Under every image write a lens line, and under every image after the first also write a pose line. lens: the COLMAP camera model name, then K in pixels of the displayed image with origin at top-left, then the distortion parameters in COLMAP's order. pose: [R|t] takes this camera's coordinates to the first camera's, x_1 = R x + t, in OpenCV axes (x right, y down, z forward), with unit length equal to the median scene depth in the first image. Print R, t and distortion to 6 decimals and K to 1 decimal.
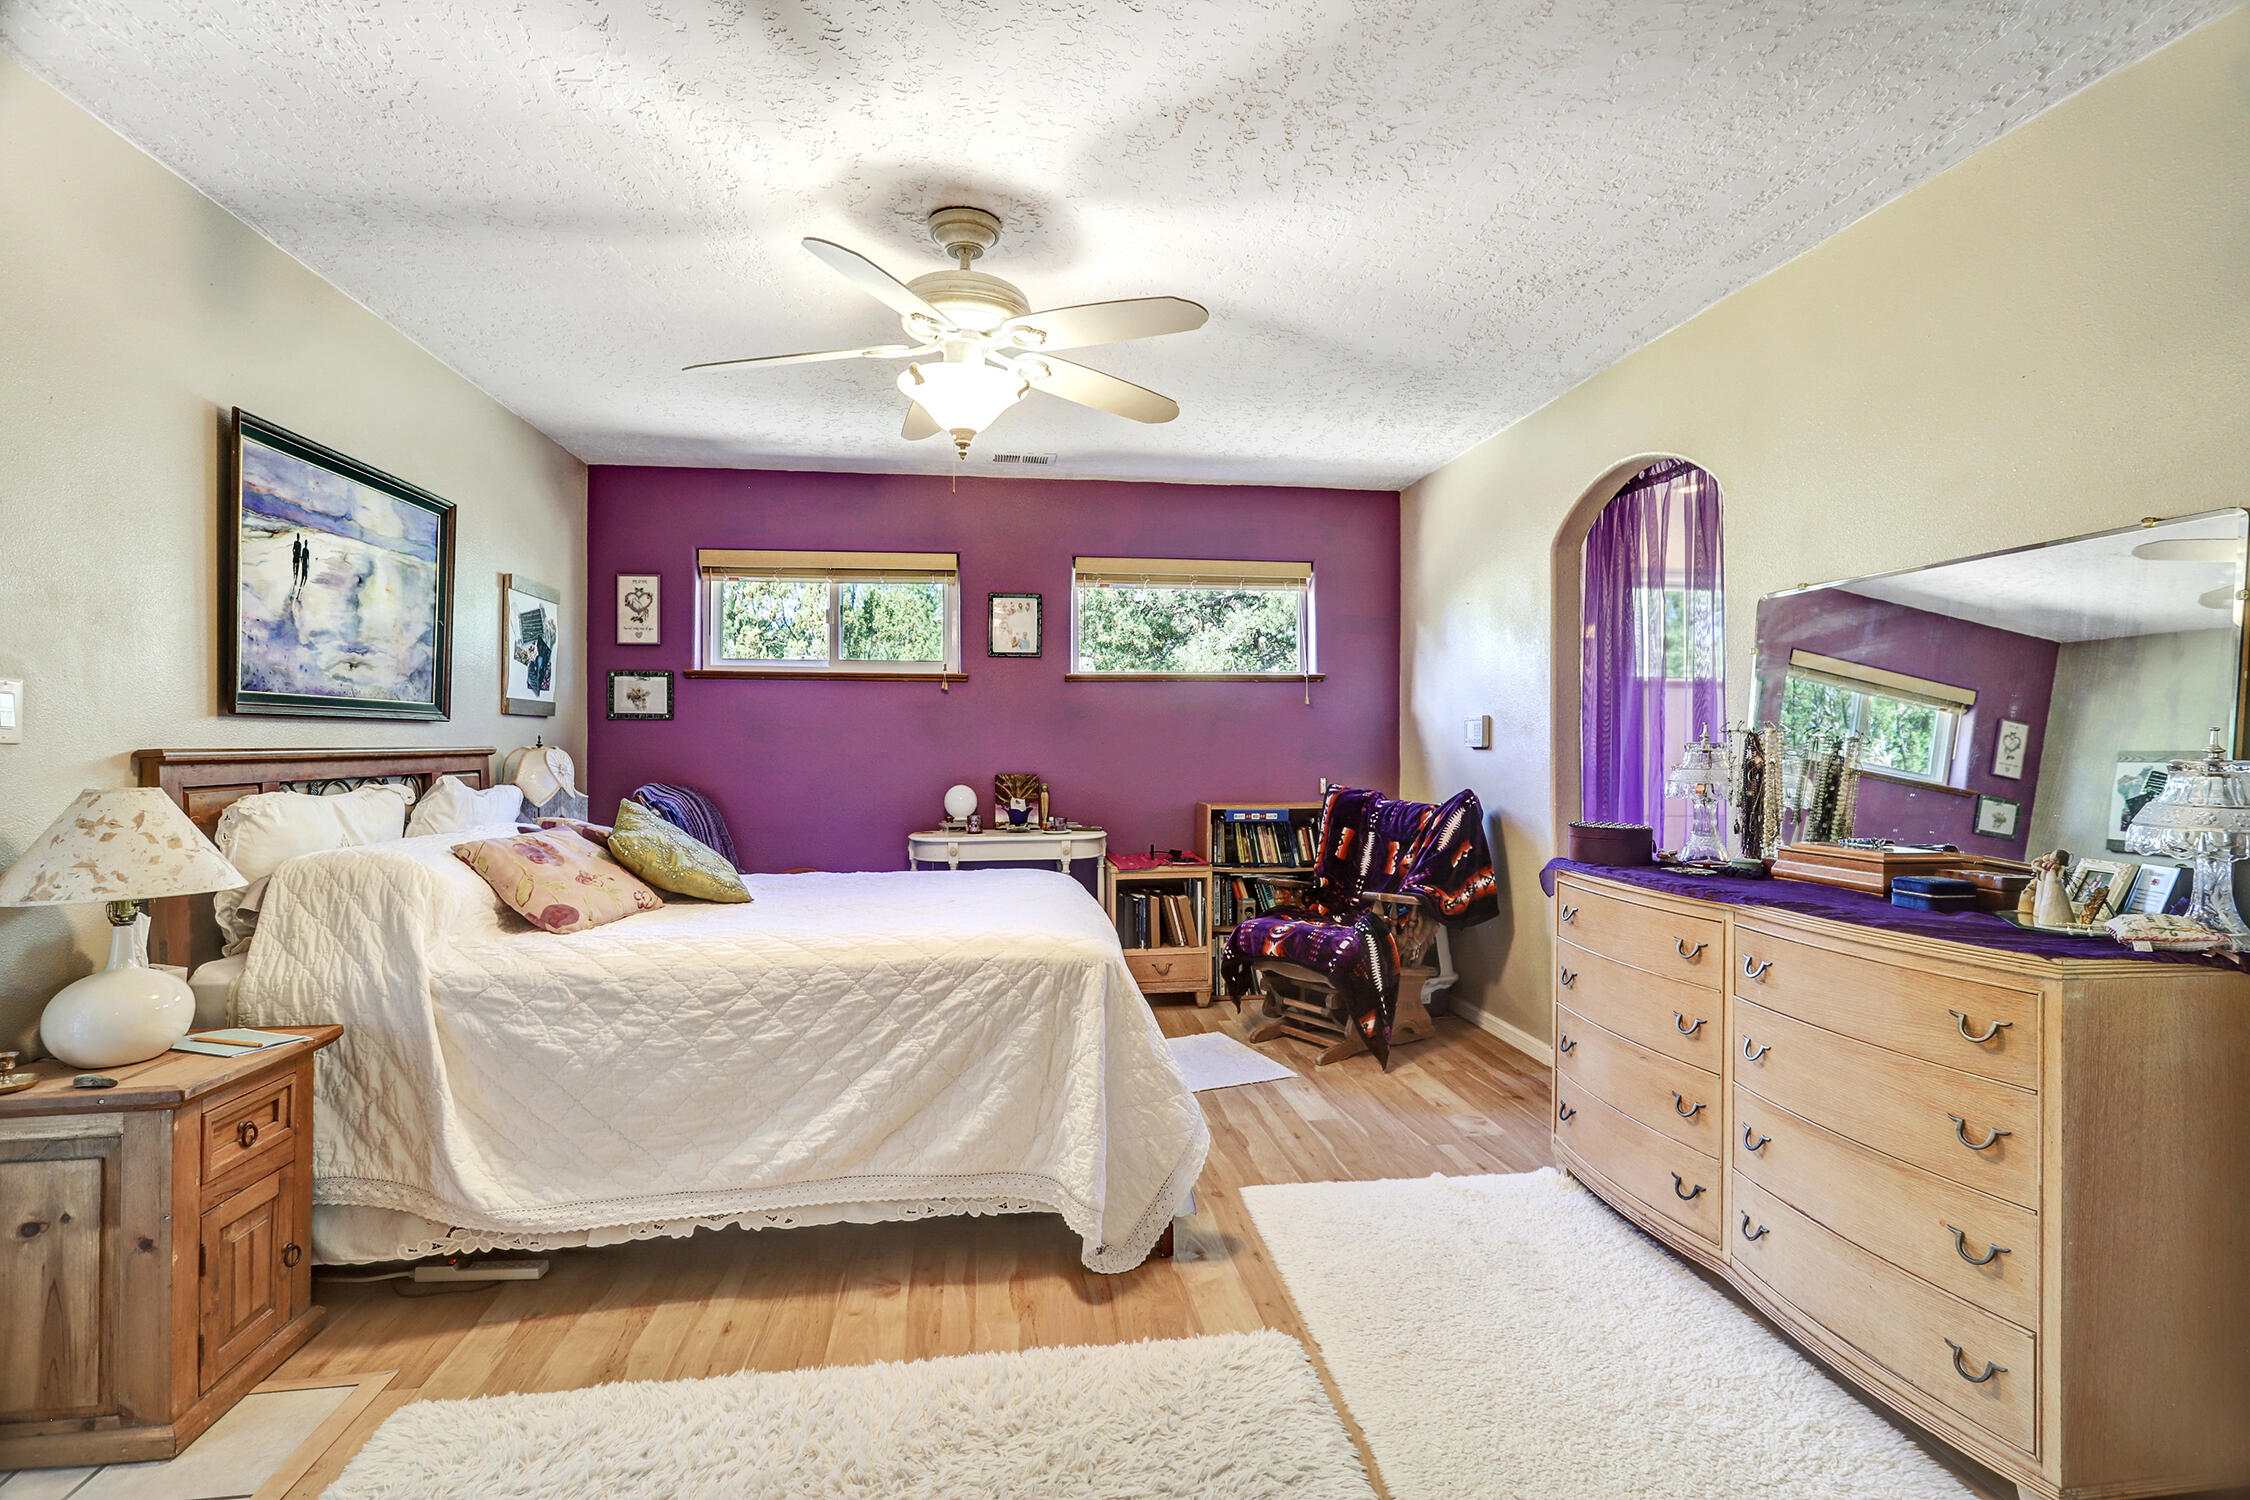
lens RADIAL K [[1067.0, 0, 1126.9], [0, 1067.0, 737.1], [0, 0, 1]] dist [-0.006570, -0.000716]
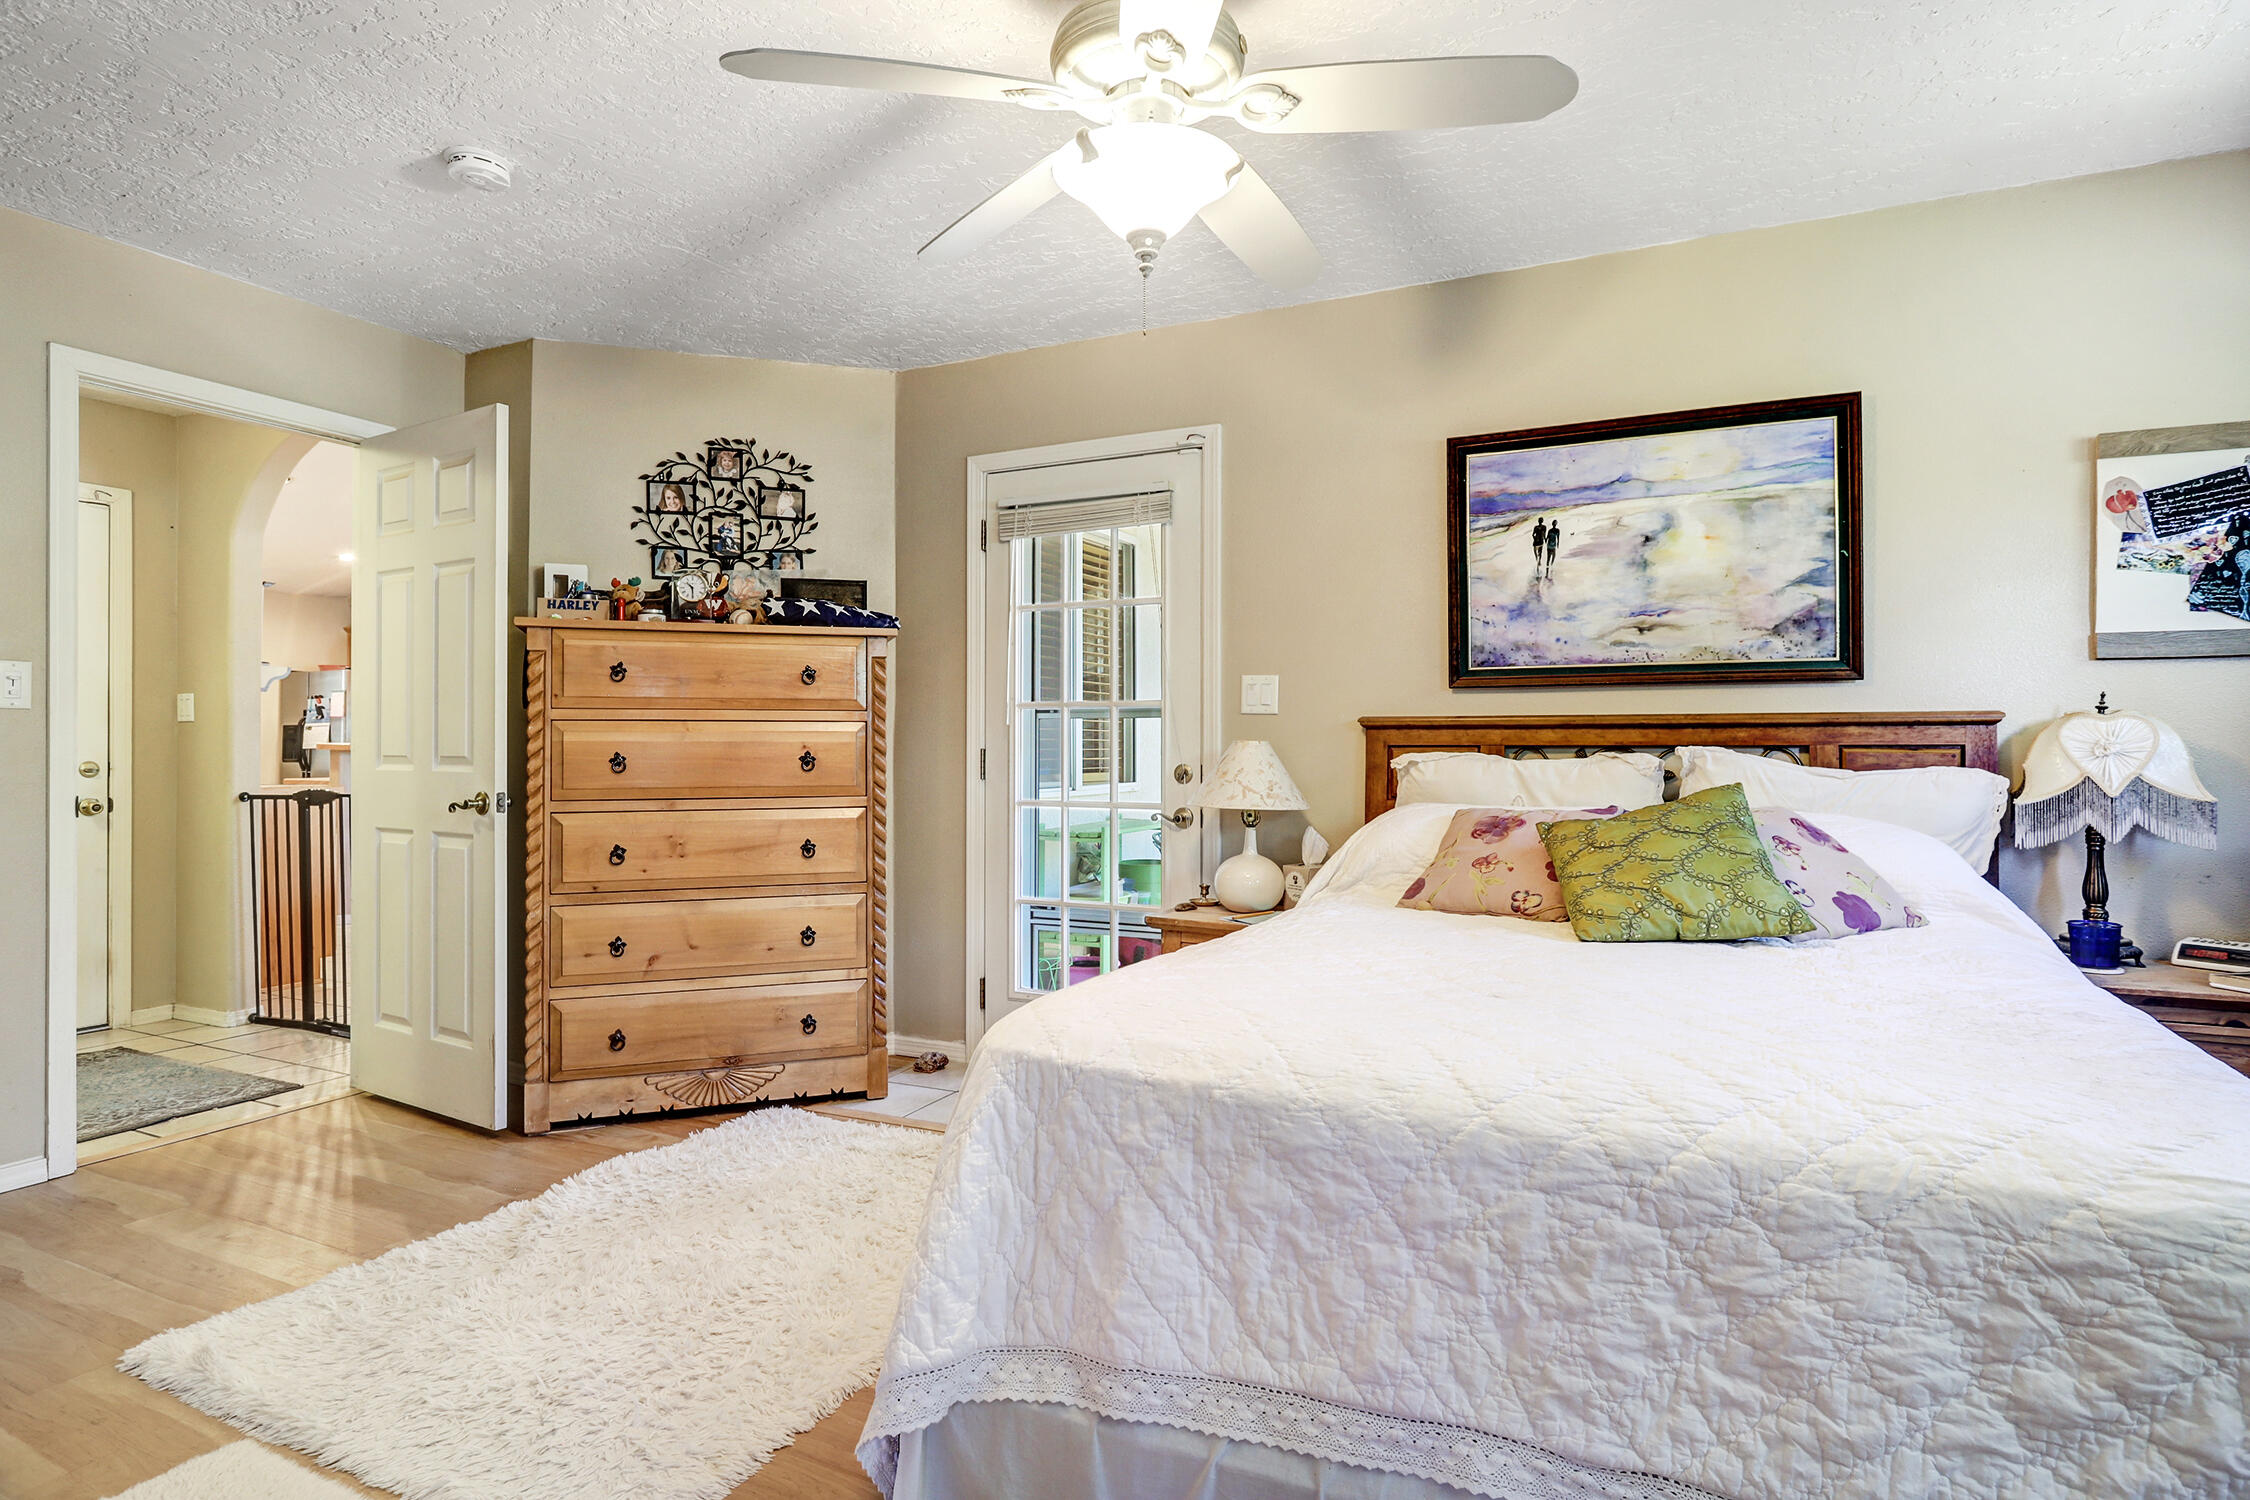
lens RADIAL K [[1196.0, 0, 1124.6], [0, 1196.0, 749.9], [0, 0, 1]] dist [0.000967, 0.000540]
pose [[-0.568748, 0.008146, -0.822471, 0.464037], [0.002256, 0.999963, 0.008344, 0.033903], [0.822509, 0.002890, -0.568745, 1.339419]]
